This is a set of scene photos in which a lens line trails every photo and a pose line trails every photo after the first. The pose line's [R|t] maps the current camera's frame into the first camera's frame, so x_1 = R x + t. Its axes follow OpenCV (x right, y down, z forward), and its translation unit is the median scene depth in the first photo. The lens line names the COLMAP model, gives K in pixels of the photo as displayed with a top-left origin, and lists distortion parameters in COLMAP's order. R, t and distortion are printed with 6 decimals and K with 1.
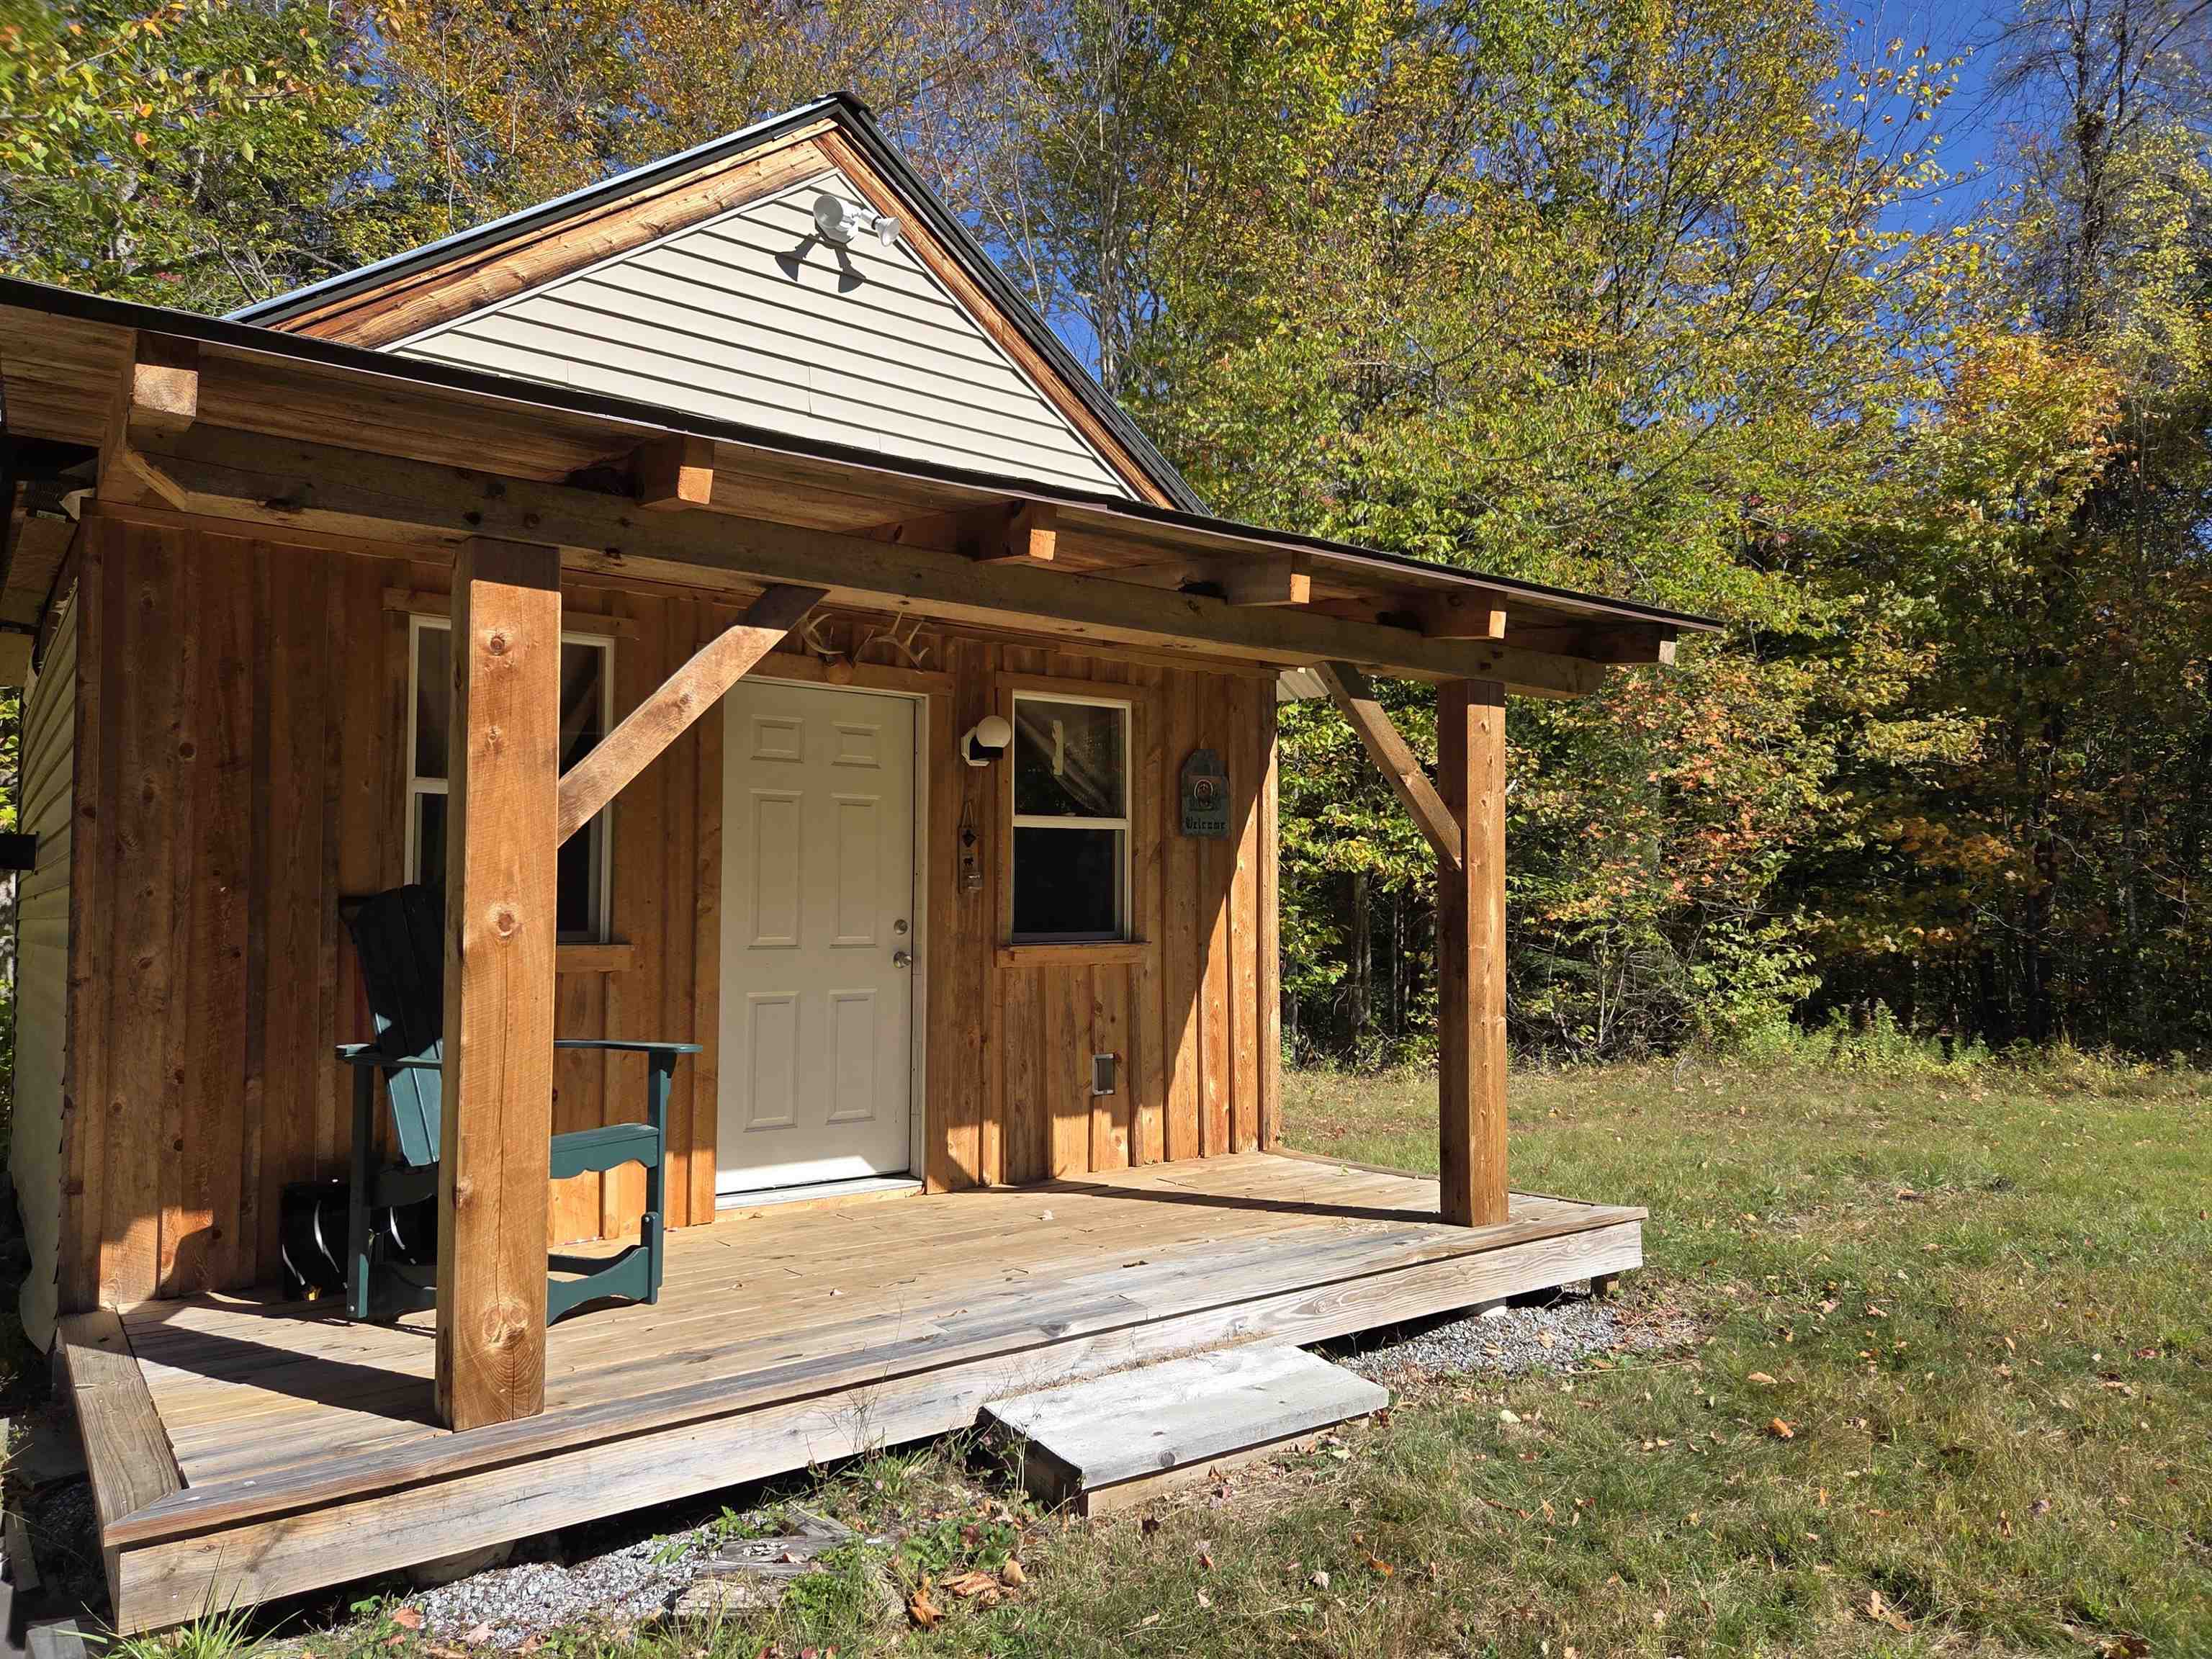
lens RADIAL K [[1478.2, 0, 1101.9], [0, 1478.2, 839.3], [0, 0, 1]] dist [0.067924, -0.051816]
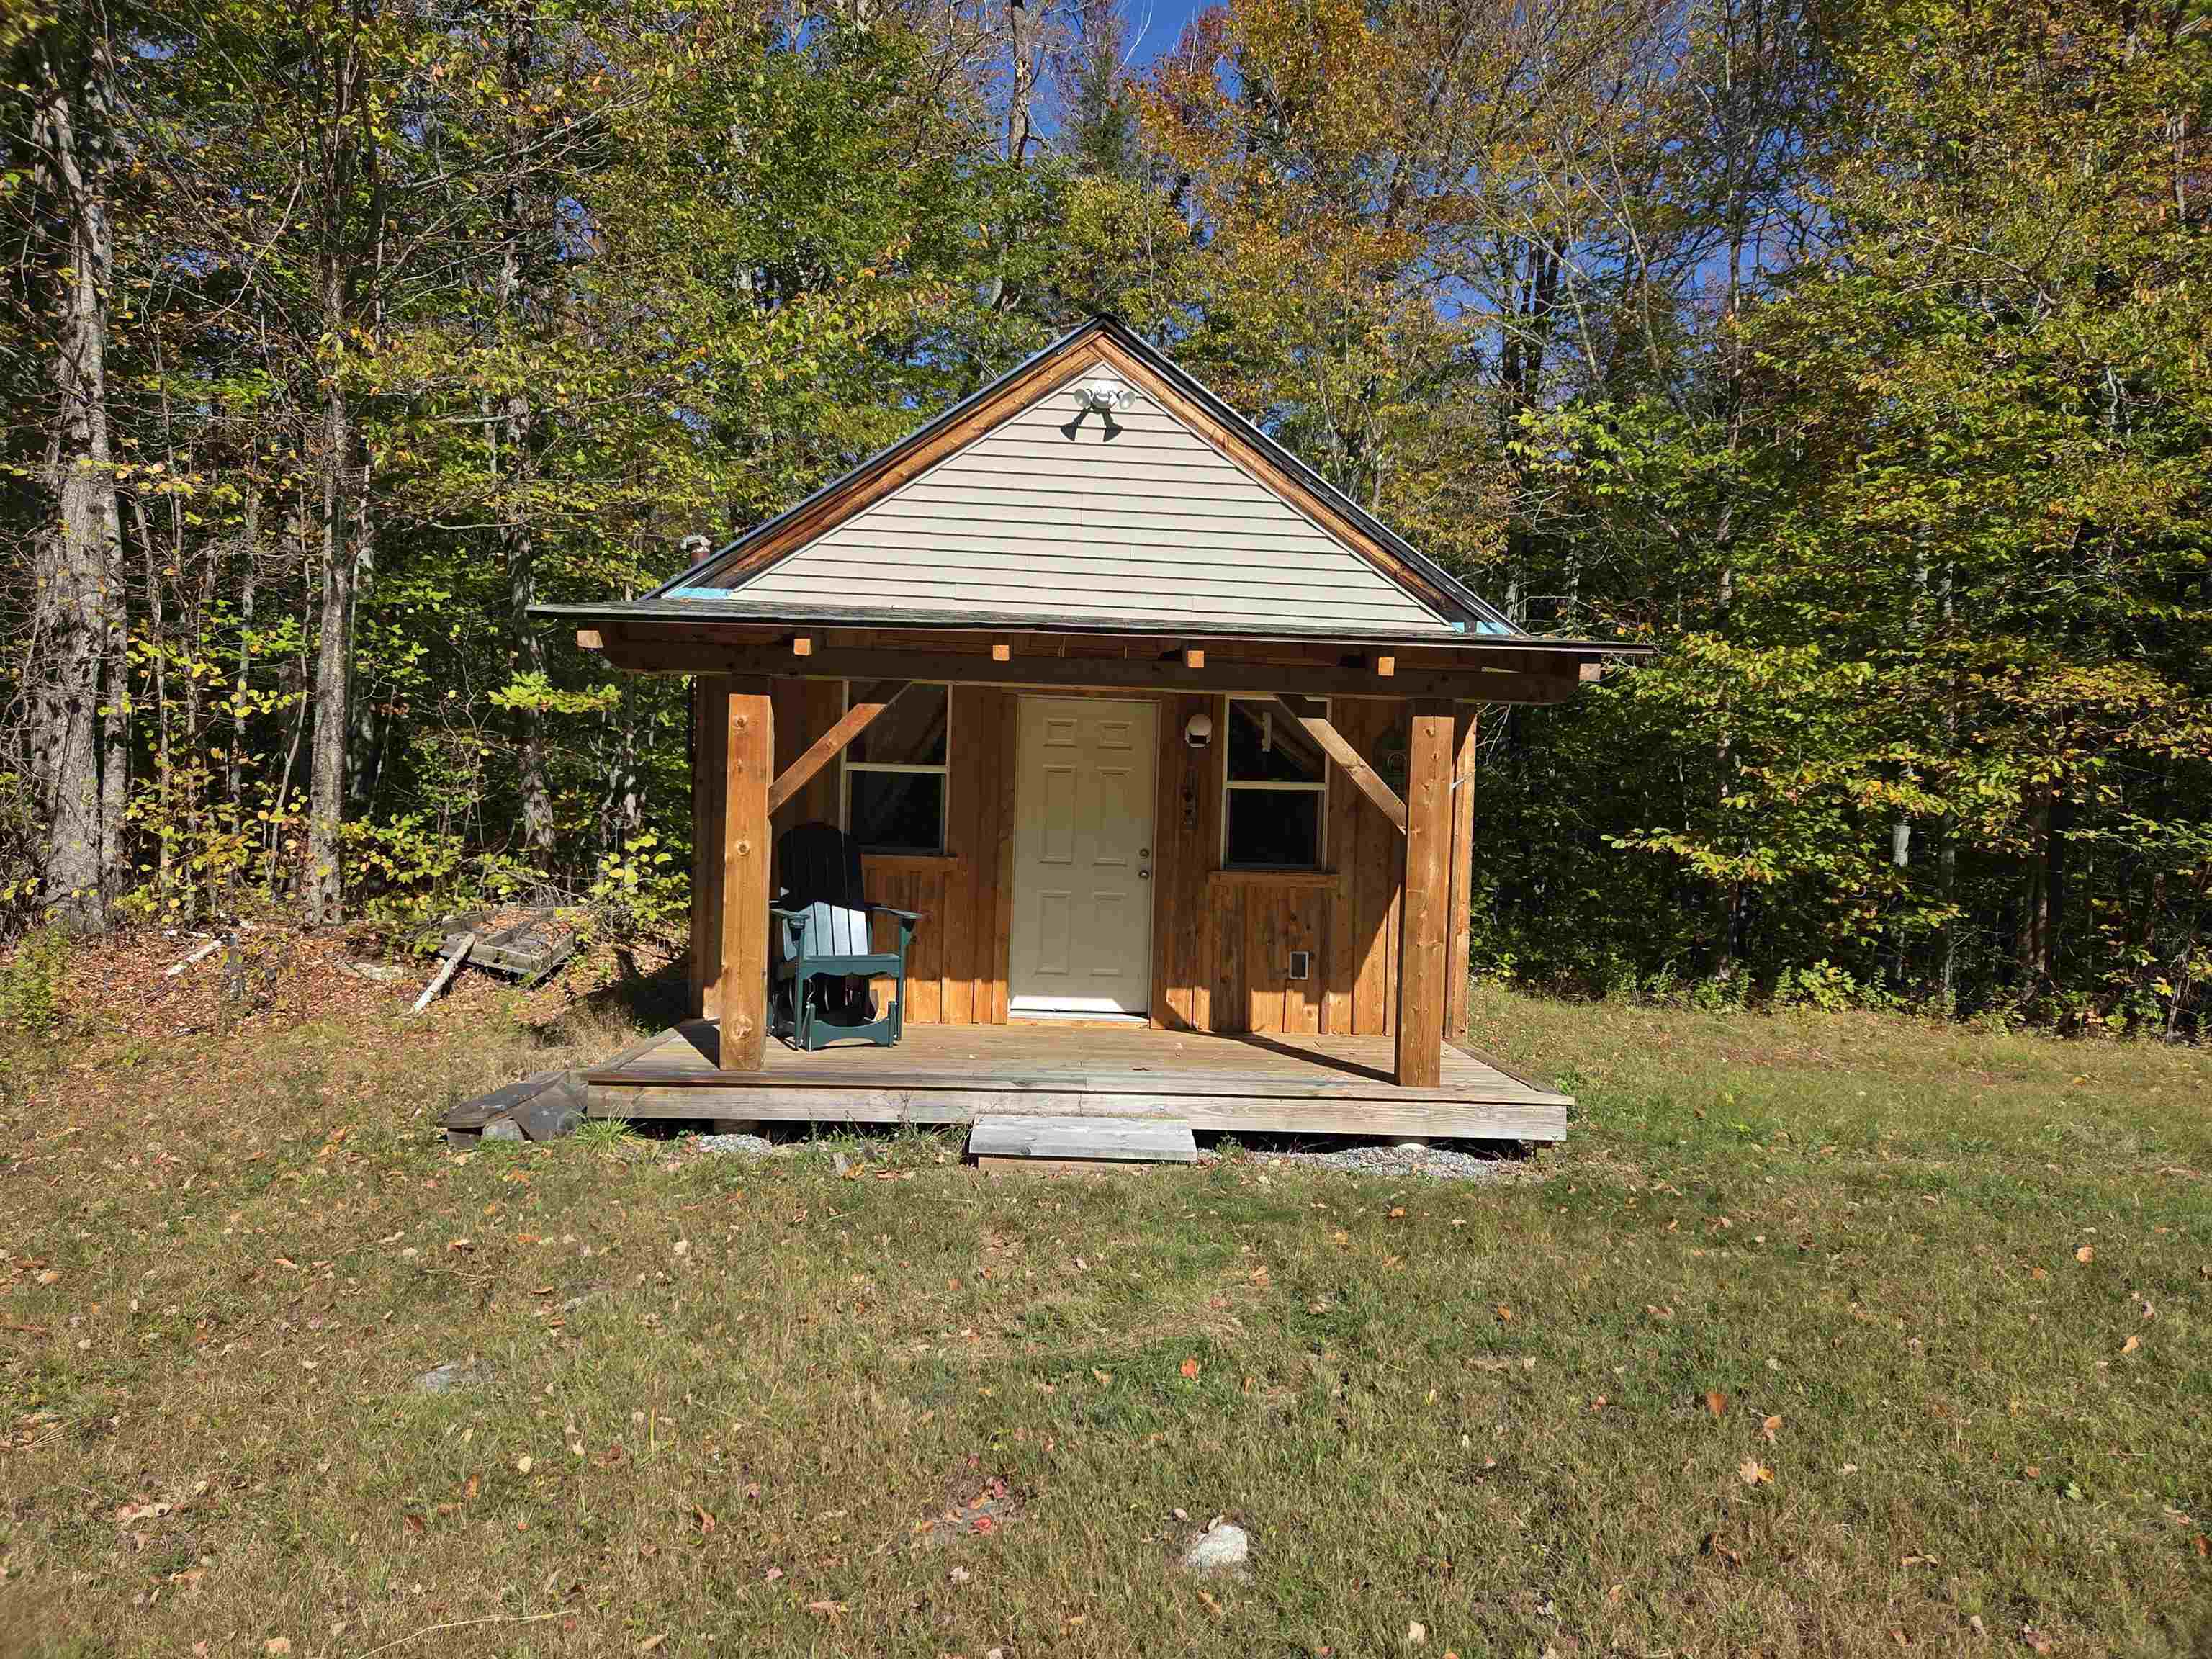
lens RADIAL K [[1478.2, 0, 1114.7], [0, 1478.2, 822.5], [0, 0, 1]] dist [0.067924, -0.051816]
pose [[0.823565, 0.038519, -0.565912, 0.710174], [-0.006227, 0.998245, 0.058884, -0.063375], [0.567188, -0.044971, 0.822360, -0.270160]]
